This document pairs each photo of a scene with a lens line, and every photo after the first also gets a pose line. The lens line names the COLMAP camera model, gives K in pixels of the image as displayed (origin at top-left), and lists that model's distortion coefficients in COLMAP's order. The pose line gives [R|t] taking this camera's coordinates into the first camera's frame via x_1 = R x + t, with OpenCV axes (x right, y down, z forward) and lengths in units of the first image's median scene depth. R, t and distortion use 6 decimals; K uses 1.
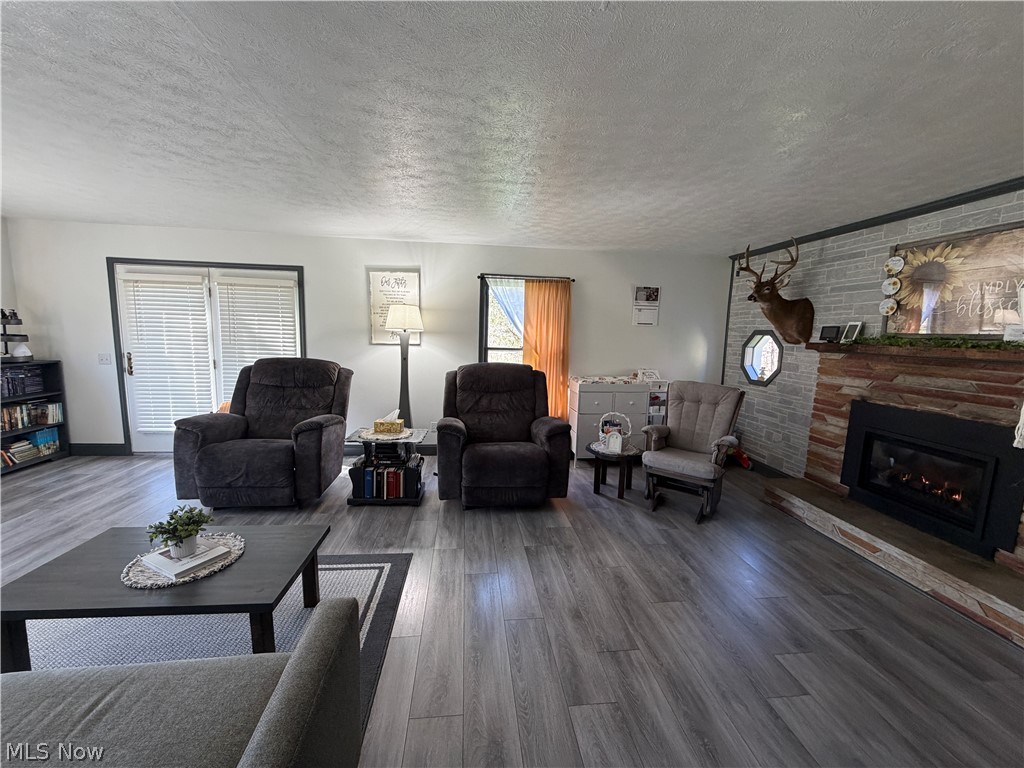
lens RADIAL K [[407.1, 0, 511.1], [0, 407.1, 383.1], [0, 0, 1]] dist [0.000077, -0.000333]
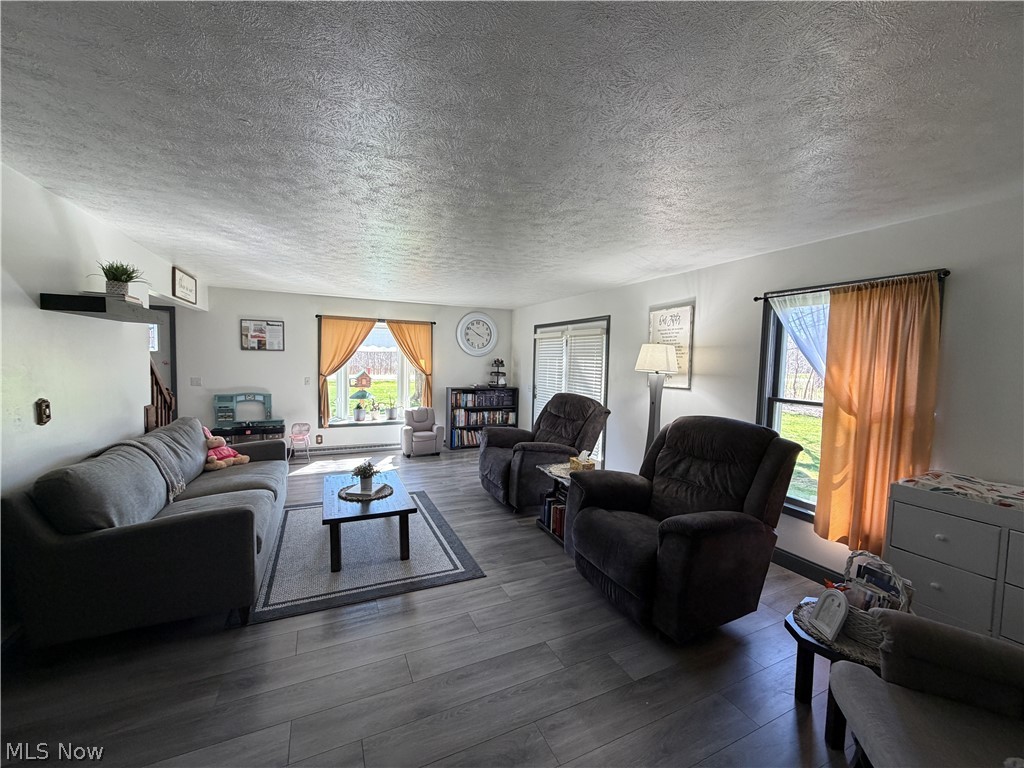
lens RADIAL K [[407.1, 0, 513.8], [0, 407.1, 386.0], [0, 0, 1]] dist [0.000077, -0.000333]
pose [[0.330475, 0.040327, -0.942953, 0.476415], [-0.134571, 0.990892, -0.004785, -0.050296], [0.934172, 0.128475, 0.332892, 0.398994]]
